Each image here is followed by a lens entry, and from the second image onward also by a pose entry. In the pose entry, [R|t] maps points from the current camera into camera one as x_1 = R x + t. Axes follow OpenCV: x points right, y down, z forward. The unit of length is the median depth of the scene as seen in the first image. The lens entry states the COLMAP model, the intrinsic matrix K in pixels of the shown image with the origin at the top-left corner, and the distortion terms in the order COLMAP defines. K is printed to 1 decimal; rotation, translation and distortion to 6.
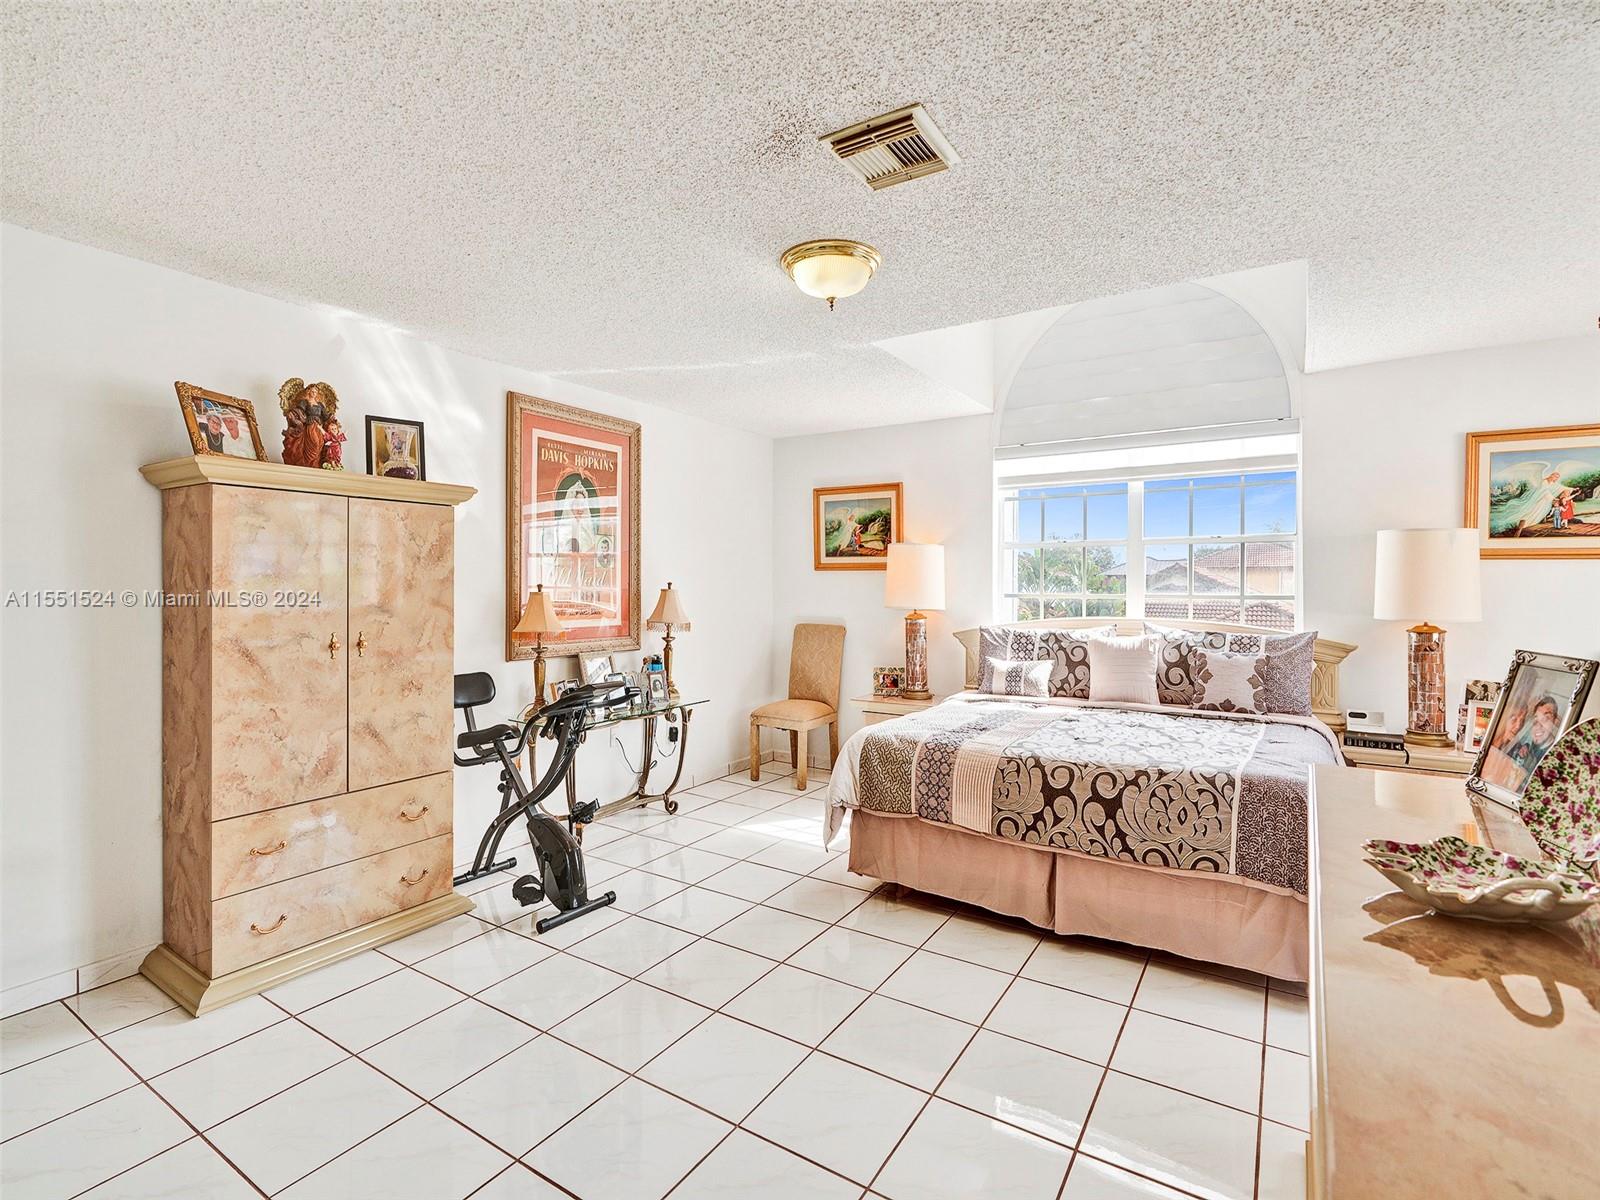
lens RADIAL K [[750.6, 0, 803.0], [0, 750.6, 589.0], [0, 0, 1]] dist [-0.003794, -0.000431]
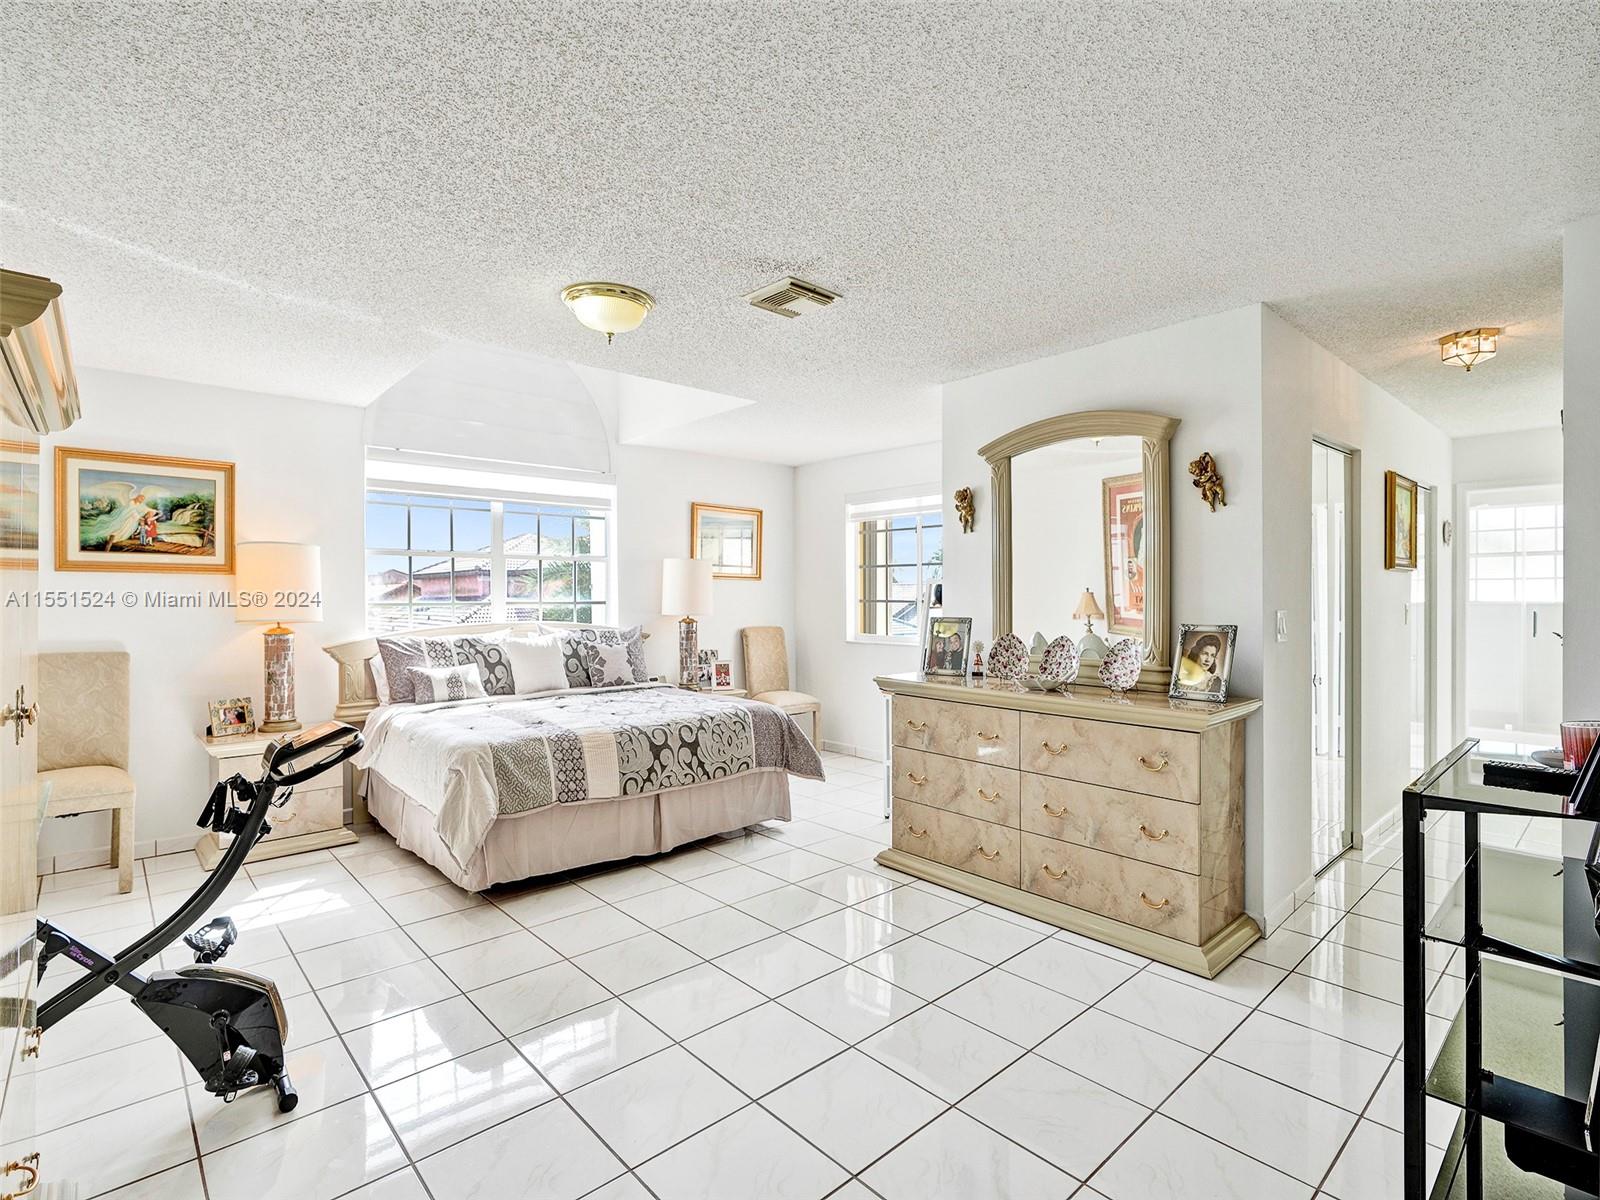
lens RADIAL K [[784.7, 0, 797.3], [0, 784.7, 597.7], [0, 0, 1]] dist [-0.002650, 0.000413]
pose [[0.269262, -0.002431, 0.963064, -0.725306], [0.007531, 0.999972, 0.000418, 0.004832], [-0.963038, 0.007140, 0.269272, 0.302021]]
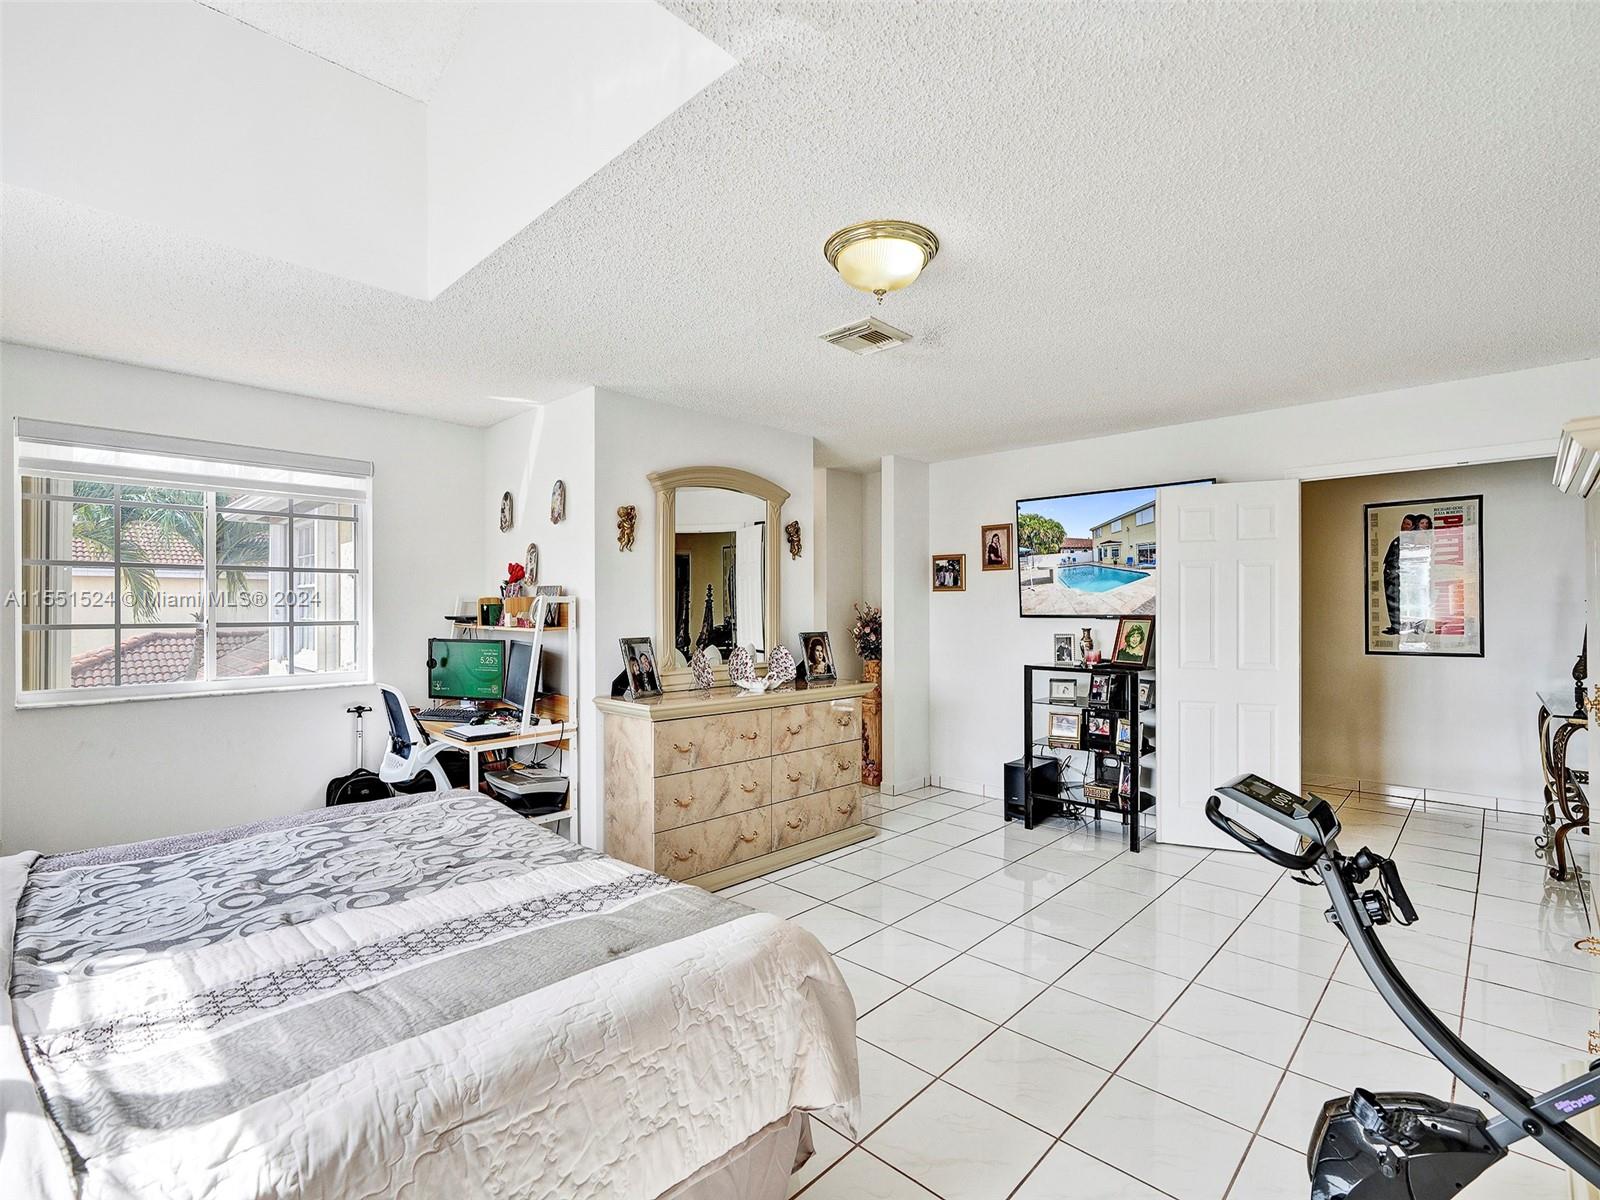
lens RADIAL K [[750.6, 0, 798.5], [0, 750.6, 607.0], [0, 0, 1]] dist [-0.003794, -0.000431]
pose [[-0.980048, 0.002100, 0.198751, -0.034944], [0.002821, 0.999990, 0.003346, -0.009805], [-0.198742, 0.003840, -0.980044, 1.341836]]
